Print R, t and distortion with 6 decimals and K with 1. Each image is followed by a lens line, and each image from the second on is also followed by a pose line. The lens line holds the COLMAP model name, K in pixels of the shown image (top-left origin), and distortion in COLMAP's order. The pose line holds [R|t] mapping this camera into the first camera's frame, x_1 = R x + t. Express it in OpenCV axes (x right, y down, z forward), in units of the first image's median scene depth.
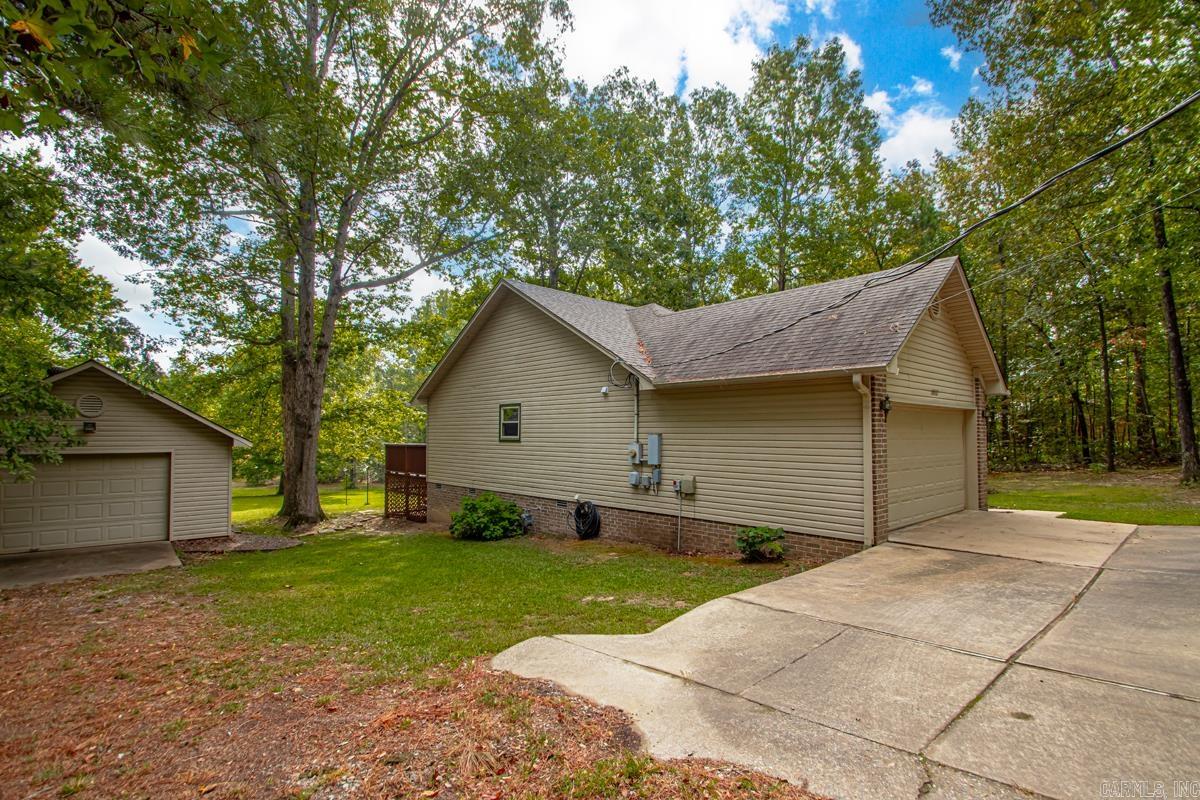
lens RADIAL K [[556.5, 0, 594.8], [0, 556.5, 403.3], [0, 0, 1]] dist [0.014573, -0.016455]
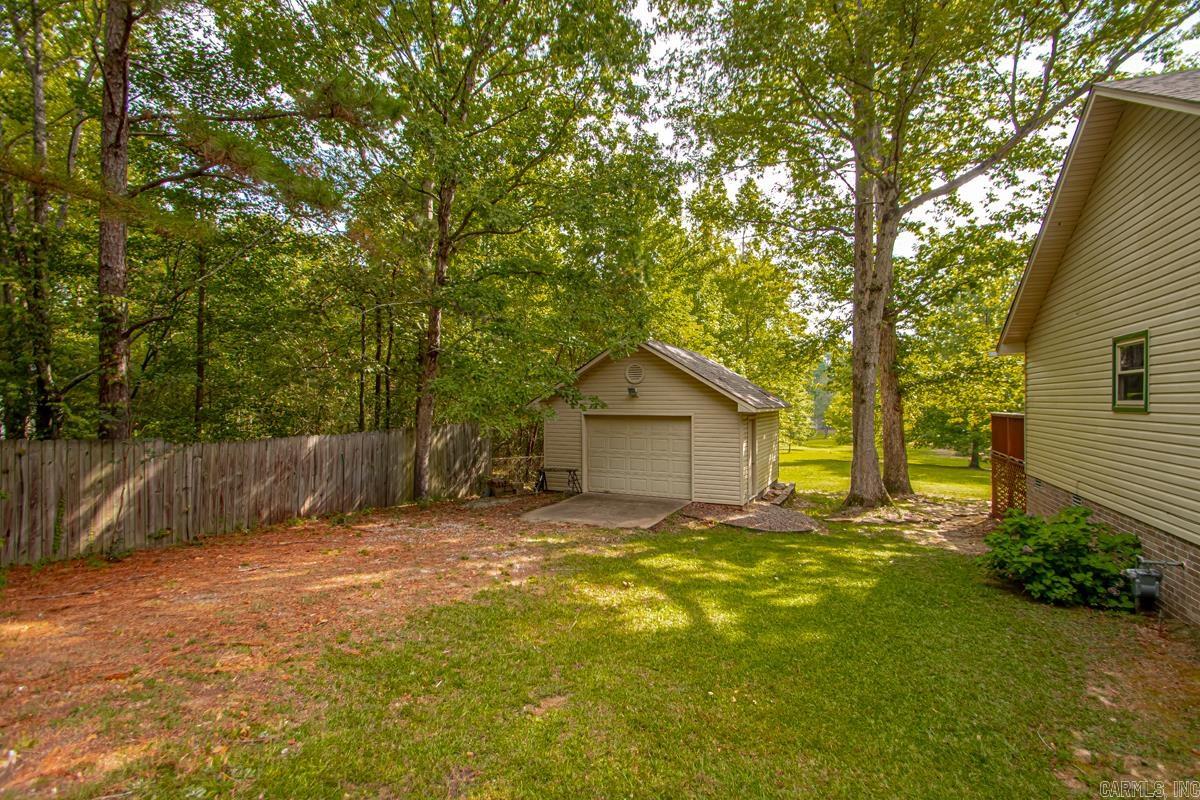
lens RADIAL K [[556.5, 0, 600.5], [0, 556.5, 401.1], [0, 0, 1]] dist [0.014573, -0.016455]
pose [[0.412129, 0.000544, -0.911126, 0.102149], [0.048979, 0.998541, 0.022750, 0.025966], [0.909808, -0.054002, 0.411501, 0.386107]]
